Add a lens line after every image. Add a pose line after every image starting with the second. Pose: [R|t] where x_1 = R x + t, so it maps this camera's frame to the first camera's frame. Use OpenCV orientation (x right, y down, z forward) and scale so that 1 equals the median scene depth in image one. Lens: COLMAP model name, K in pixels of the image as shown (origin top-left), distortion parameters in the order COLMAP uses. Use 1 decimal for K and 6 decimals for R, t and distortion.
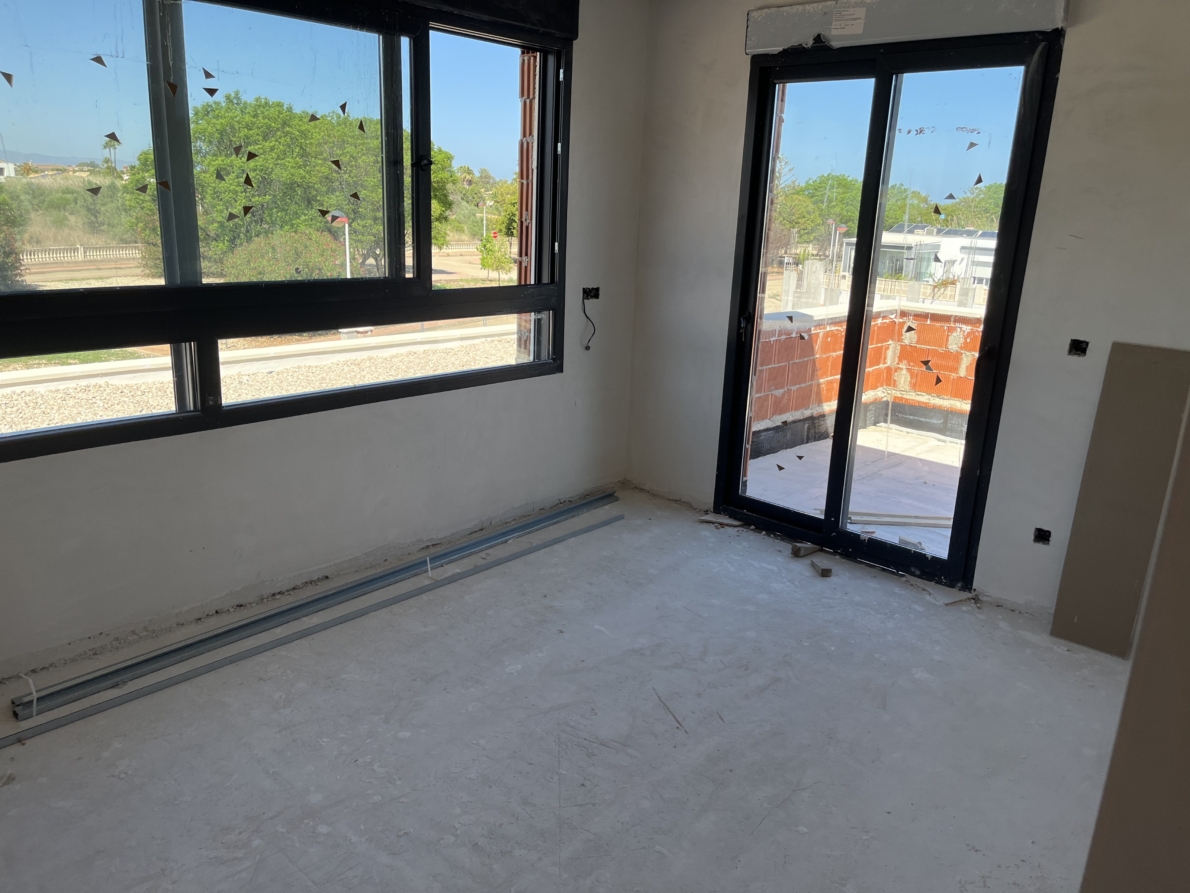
lens RADIAL K [[896.8, 0, 597.2], [0, 896.8, 445.8], [0, 0, 1]] dist [0.033830, -0.035598]
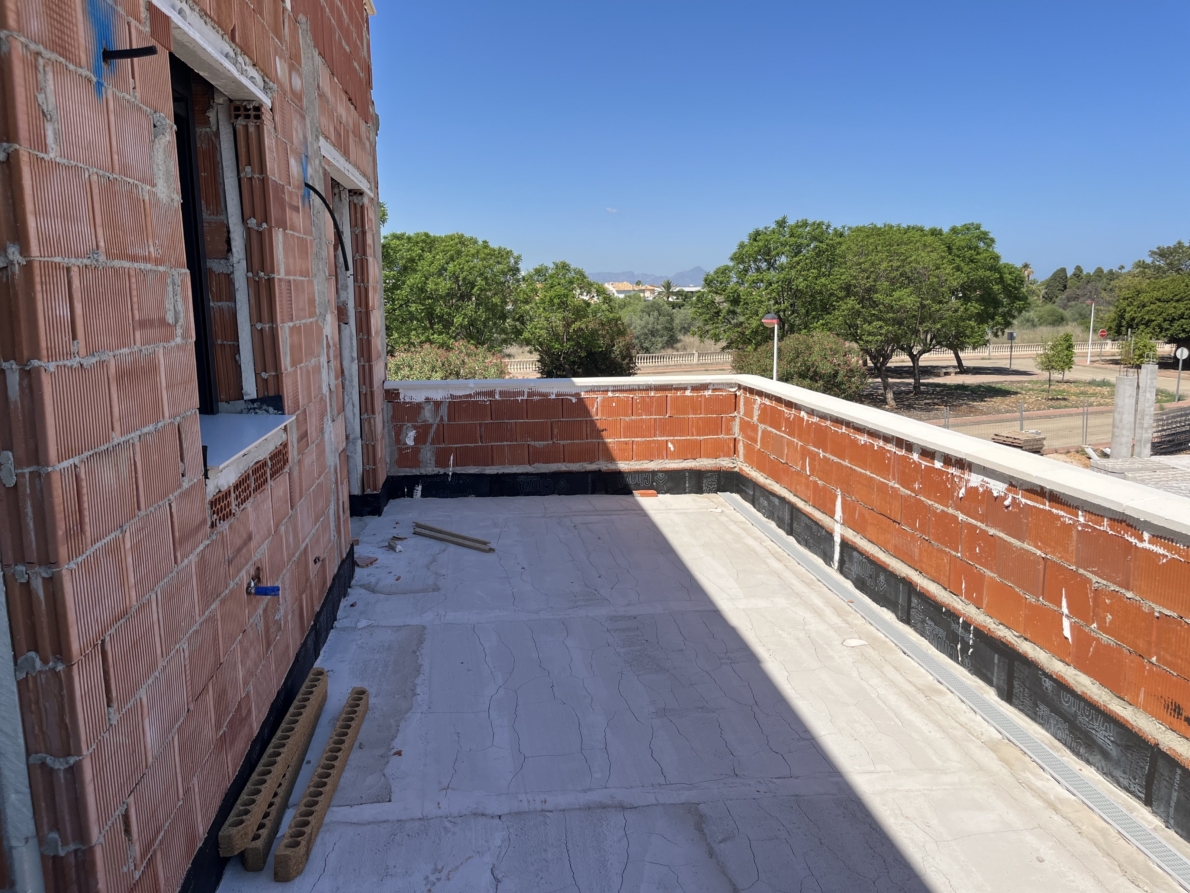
lens RADIAL K [[896.8, 0, 592.8], [0, 896.8, 443.6], [0, 0, 1]] dist [0.033830, -0.035598]
pose [[0.757804, 0.056707, -0.650014, 0.762702], [-0.132382, 0.988859, -0.068067, 0.008890], [0.638912, 0.137631, 0.756868, 0.102844]]
